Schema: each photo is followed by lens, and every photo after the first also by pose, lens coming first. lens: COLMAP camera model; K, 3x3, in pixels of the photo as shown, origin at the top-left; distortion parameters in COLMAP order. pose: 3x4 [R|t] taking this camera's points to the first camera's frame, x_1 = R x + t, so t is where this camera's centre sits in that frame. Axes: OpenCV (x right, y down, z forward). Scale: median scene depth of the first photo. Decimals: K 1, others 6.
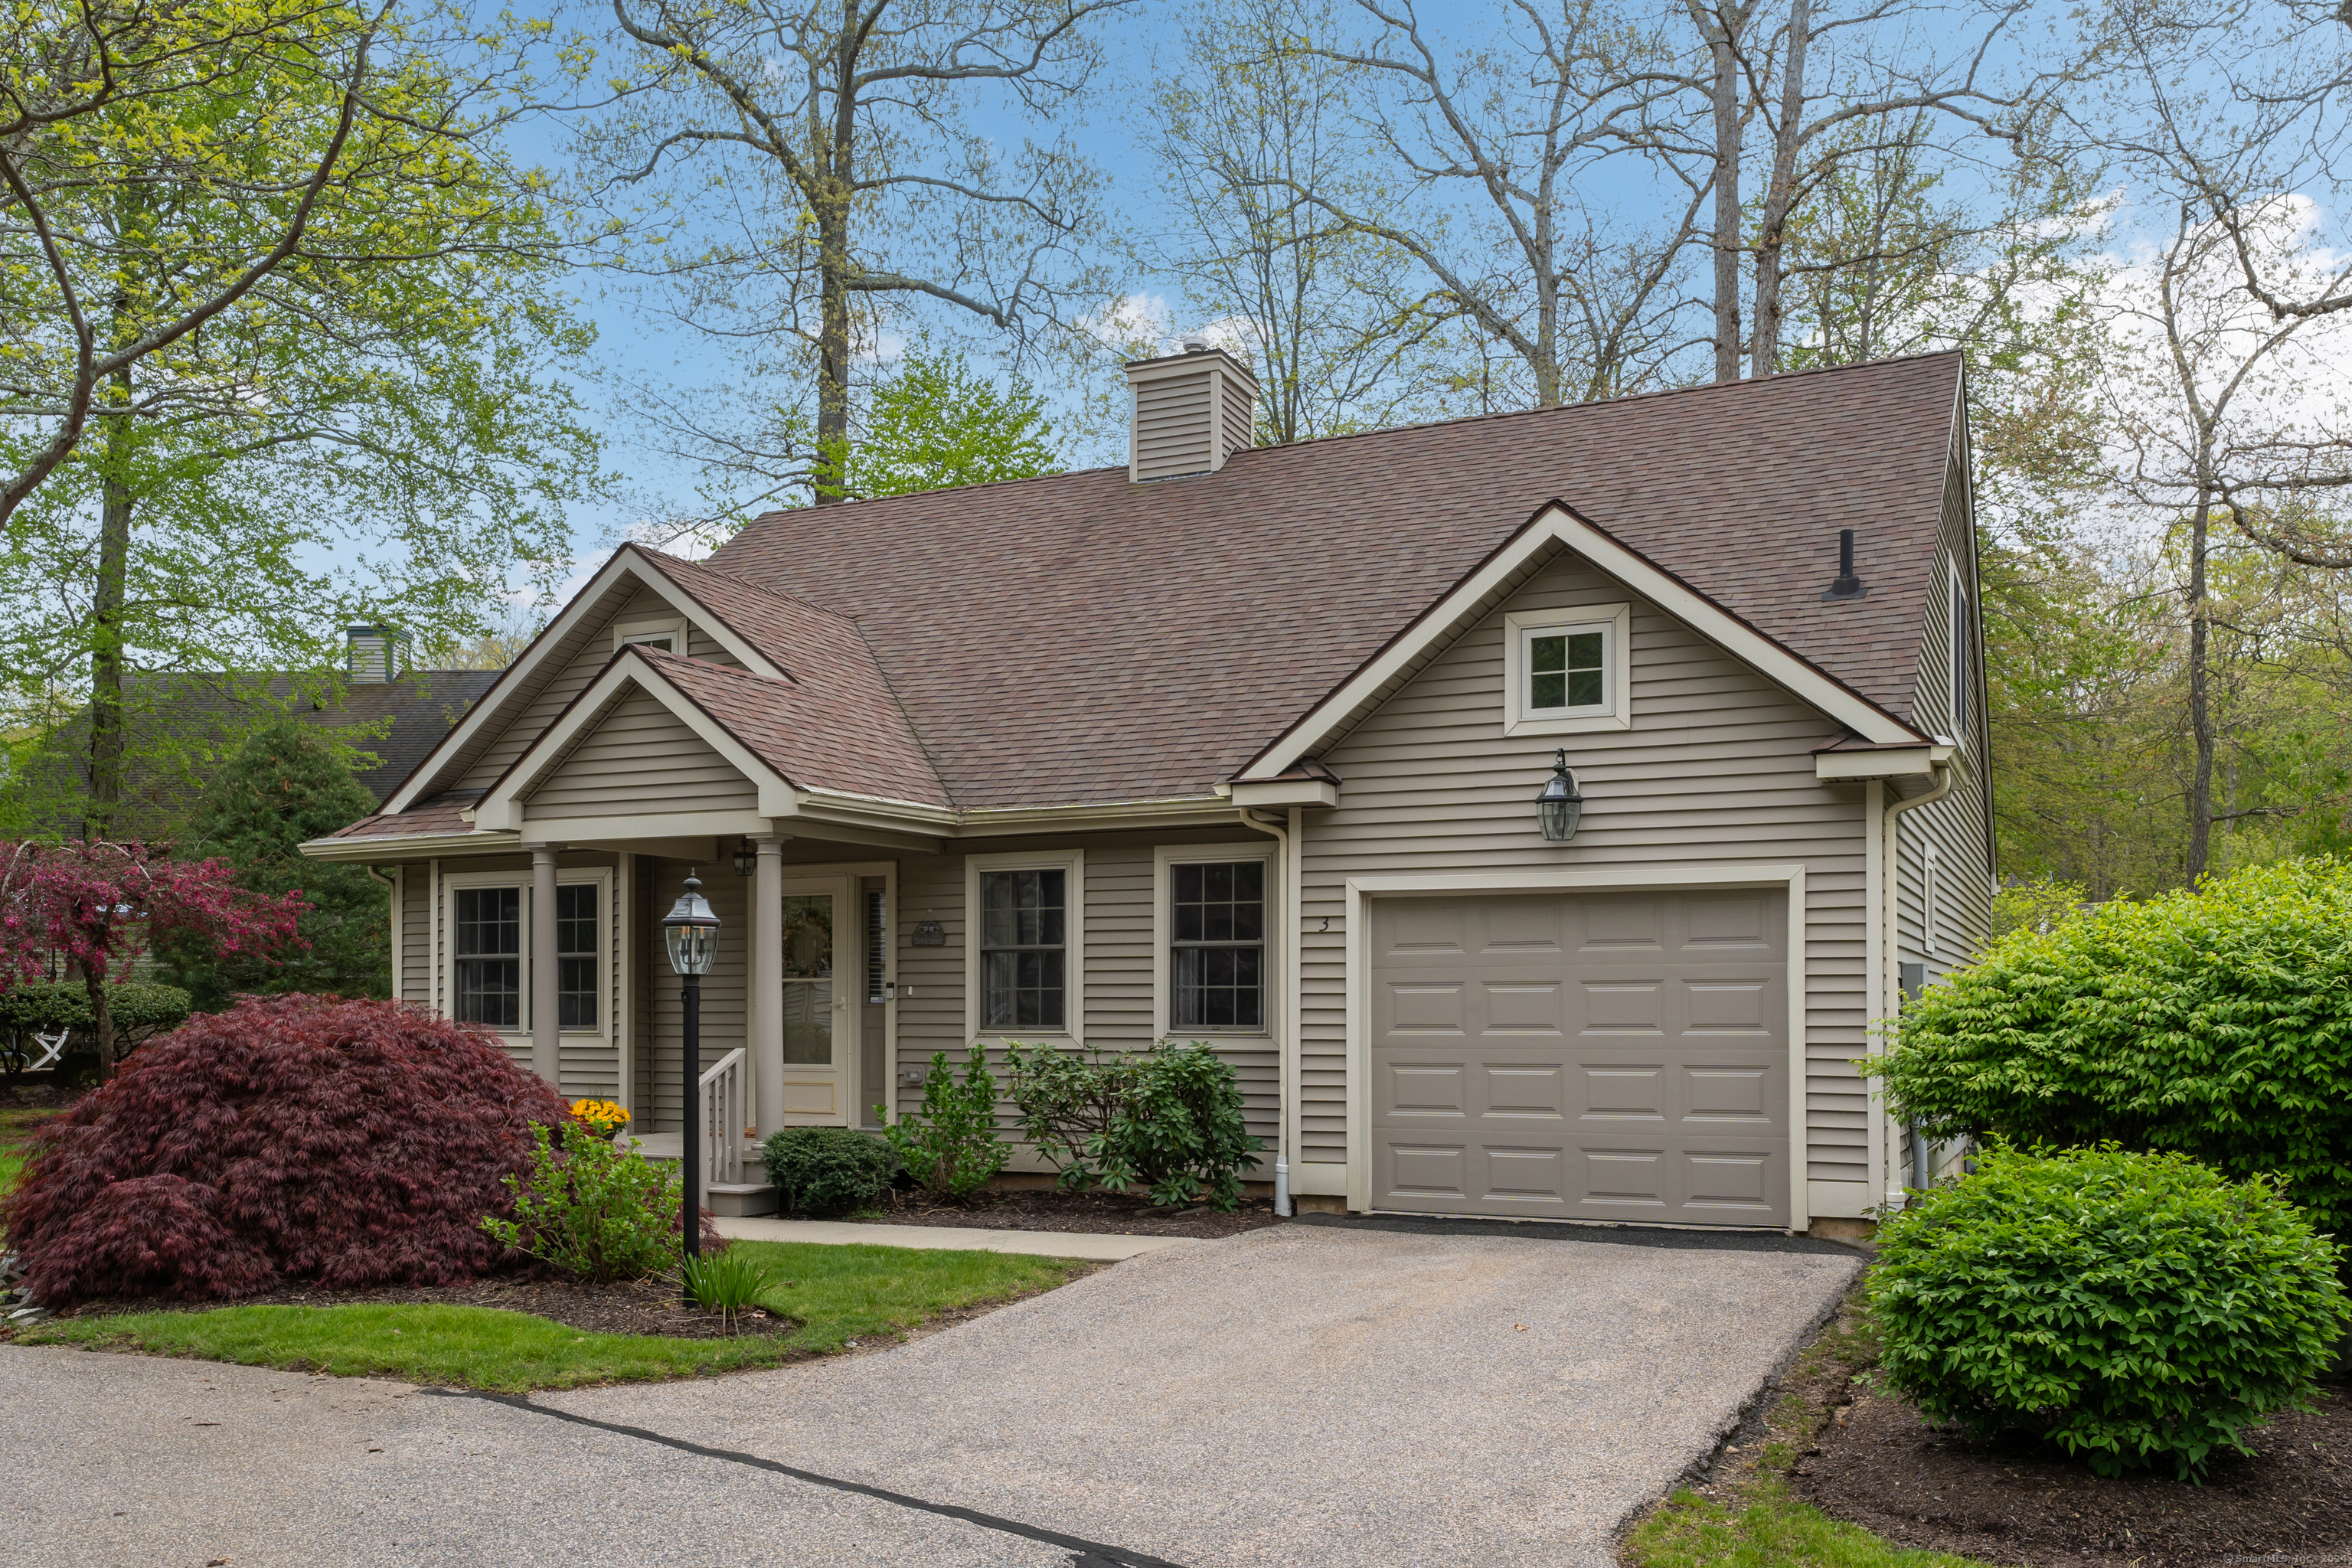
lens RADIAL K [[1950.8, 0, 1157.8], [0, 1950.8, 968.4], [0, 0, 1]] dist [0.000488, -0.001888]
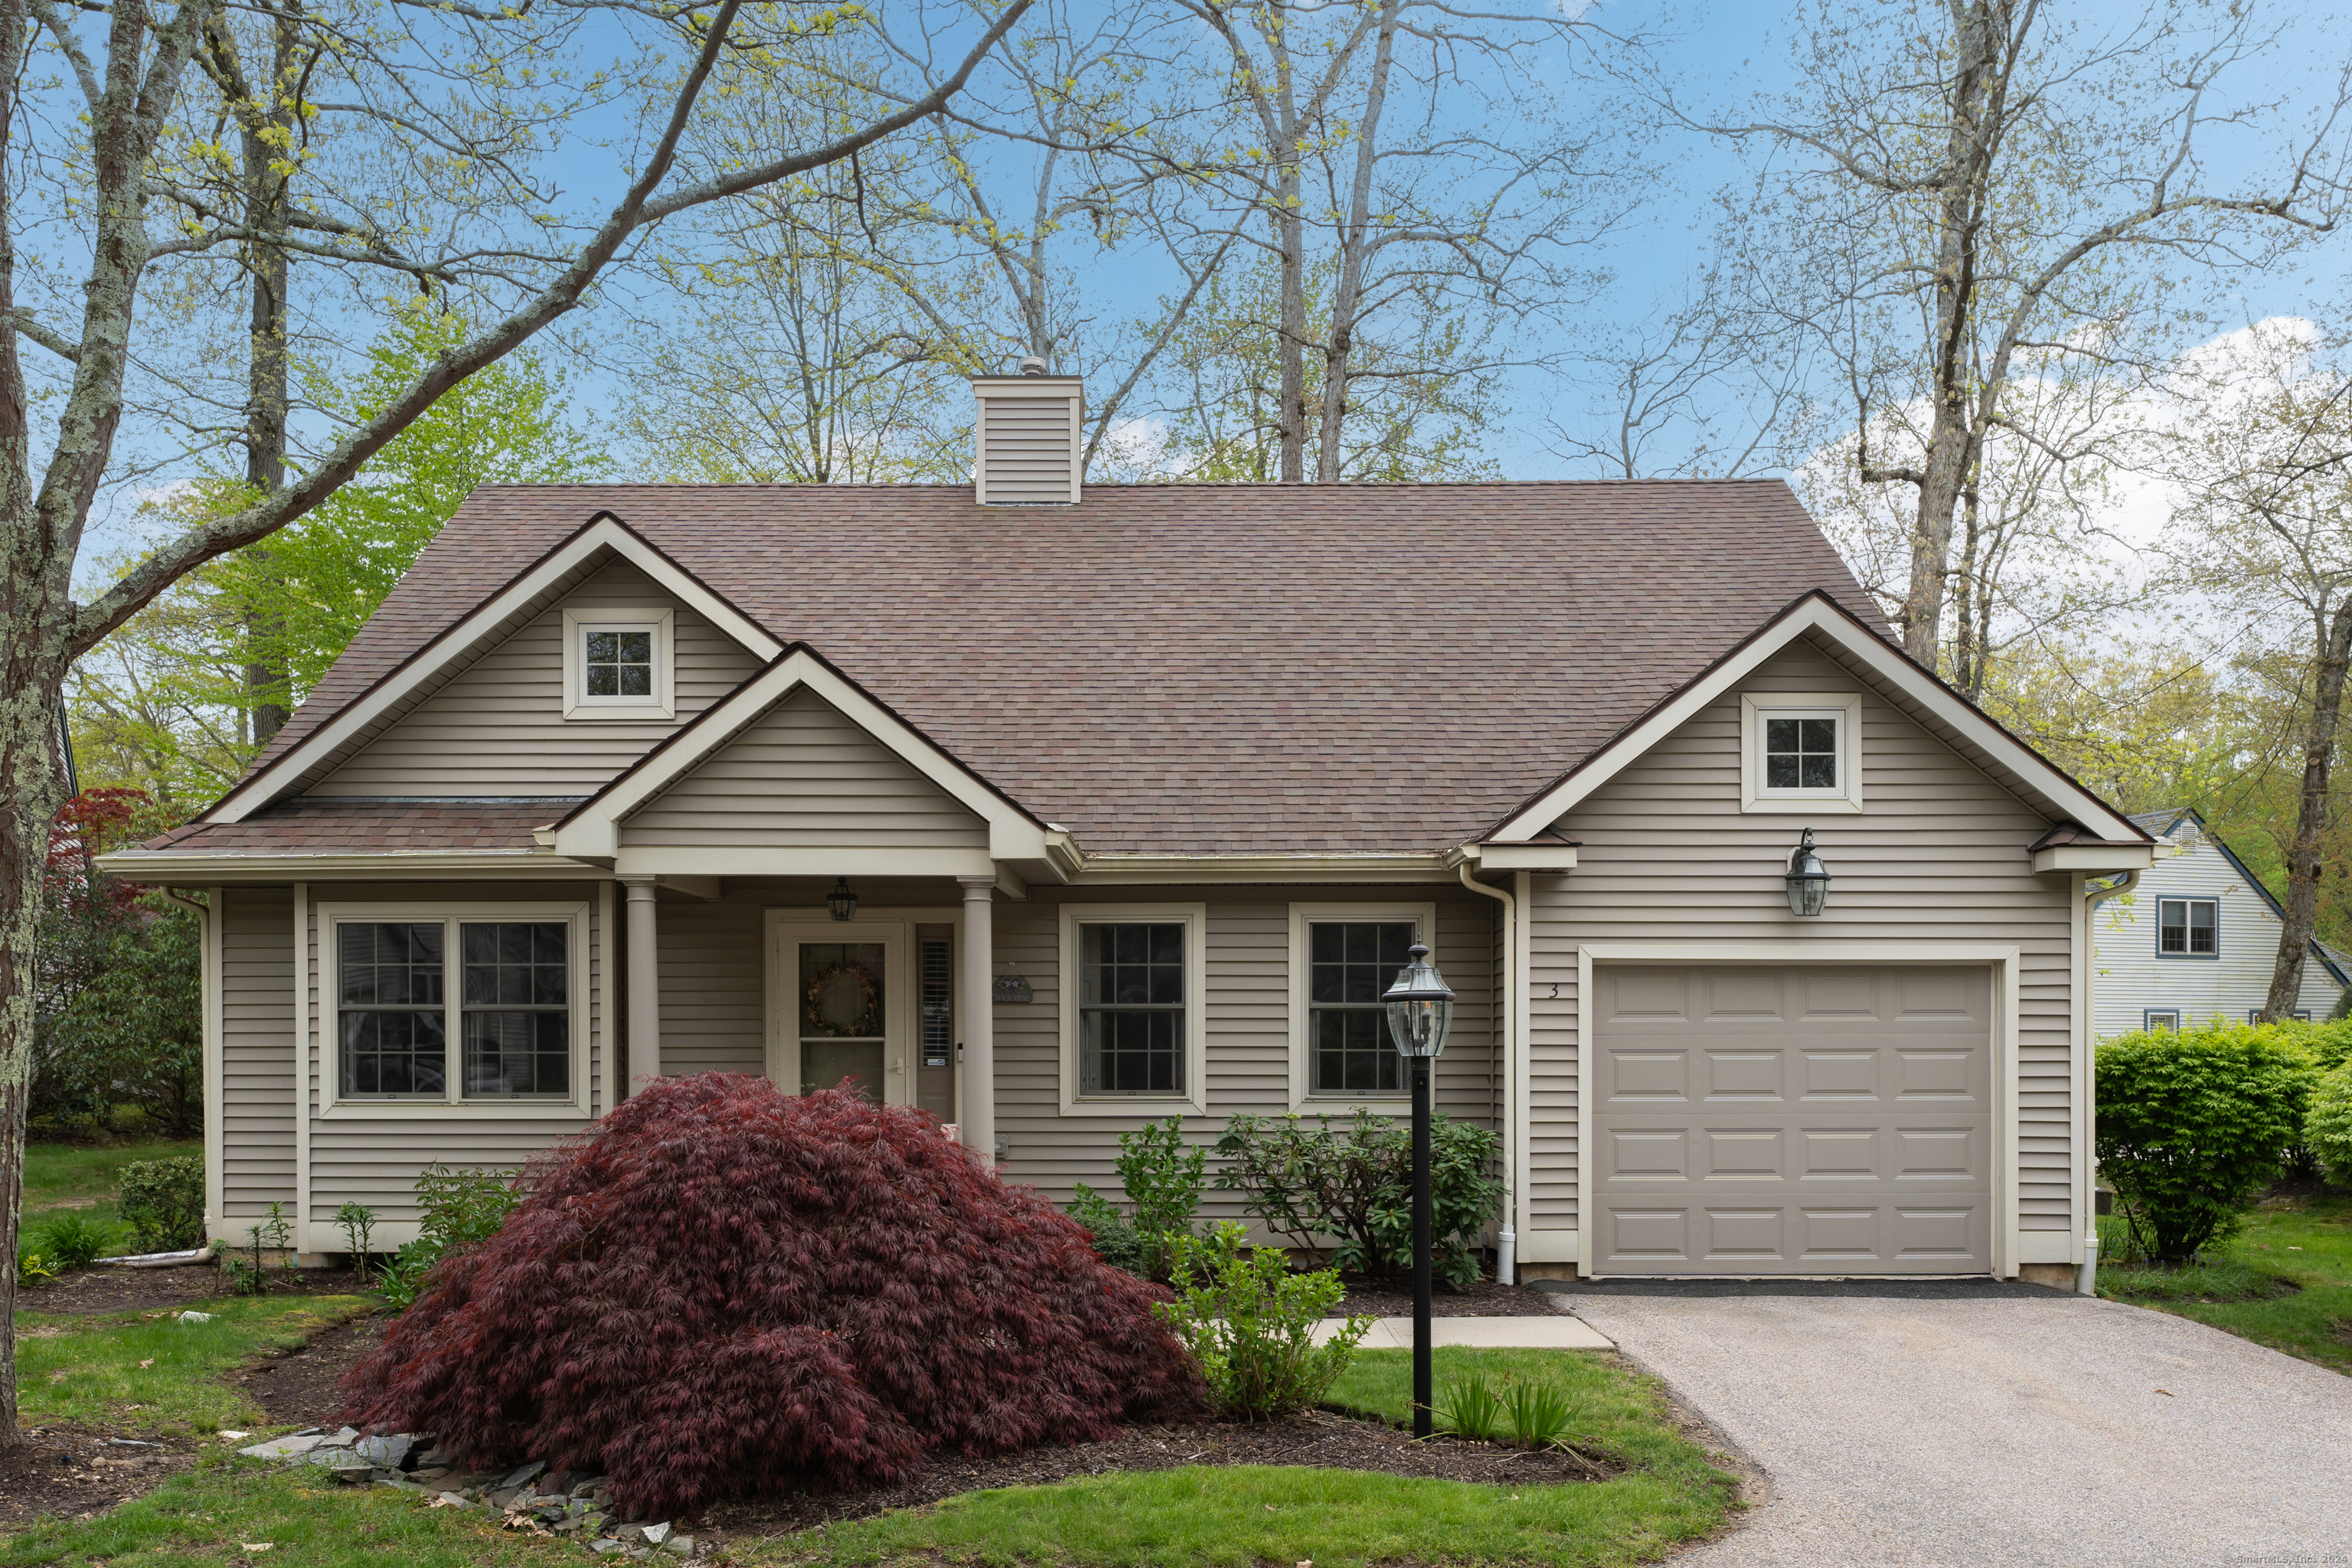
lens RADIAL K [[1884.2, 0, 1147.0], [0, 1884.2, 1033.0], [0, 0, 1]] dist [0.002405, -0.002592]
pose [[0.907311, 0.002285, 0.420453, -0.514138], [-0.009583, 0.999838, 0.015247, -0.013863], [-0.420350, -0.017863, 0.907186, 0.217902]]
